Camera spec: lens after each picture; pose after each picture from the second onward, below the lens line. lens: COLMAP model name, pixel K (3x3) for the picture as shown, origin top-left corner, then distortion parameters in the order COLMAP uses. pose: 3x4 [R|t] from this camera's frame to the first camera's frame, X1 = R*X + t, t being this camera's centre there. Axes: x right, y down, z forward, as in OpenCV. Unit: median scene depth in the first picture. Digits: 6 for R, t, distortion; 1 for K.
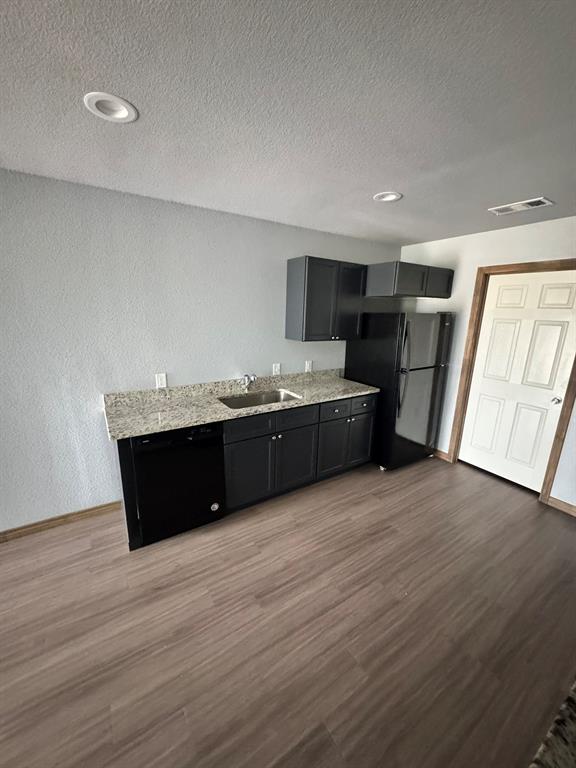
lens RADIAL K [[303.2, 0, 286.9], [0, 303.2, 384.4], [0, 0, 1]] dist [-0.006978, 0.000101]
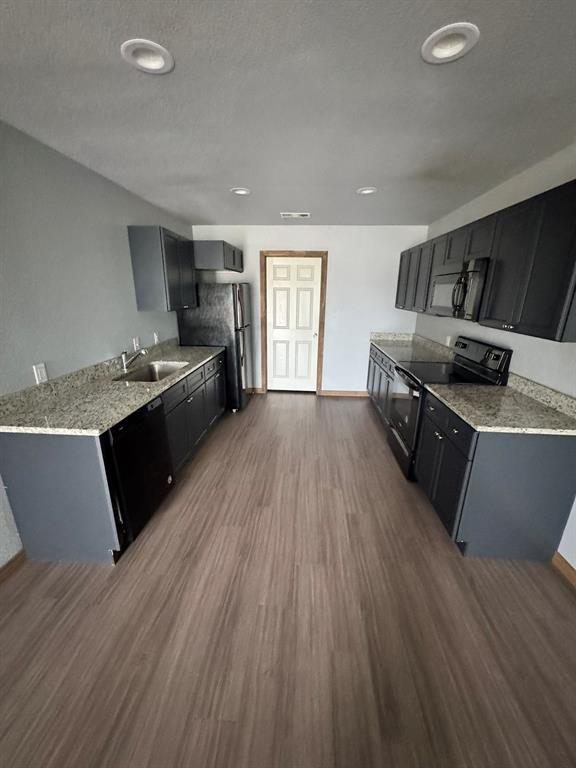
lens RADIAL K [[303.2, 0, 288.0], [0, 303.2, 384.4], [0, 0, 1]] dist [-0.006978, 0.000101]
pose [[0.600856, -0.251173, 0.758870, -0.578107], [0.195115, 0.966719, 0.165480, 0.009496], [-0.775179, 0.048637, 0.629867, 0.042647]]
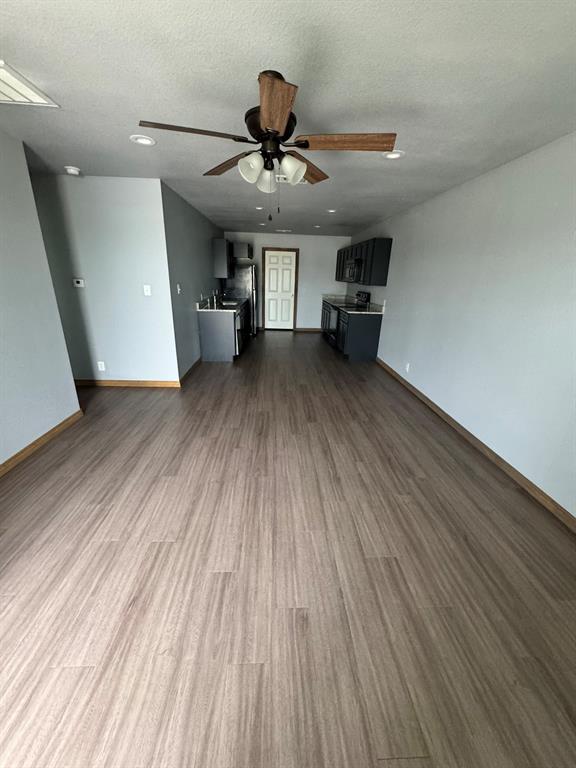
lens RADIAL K [[303.2, 0, 290.0], [0, 303.2, 385.5], [0, 0, 1]] dist [-0.006978, 0.000101]
pose [[0.503808, -0.300842, 0.809736, -1.872545], [0.186777, 0.953158, 0.237917, 0.185159], [-0.843381, 0.031375, 0.536399, -0.599021]]
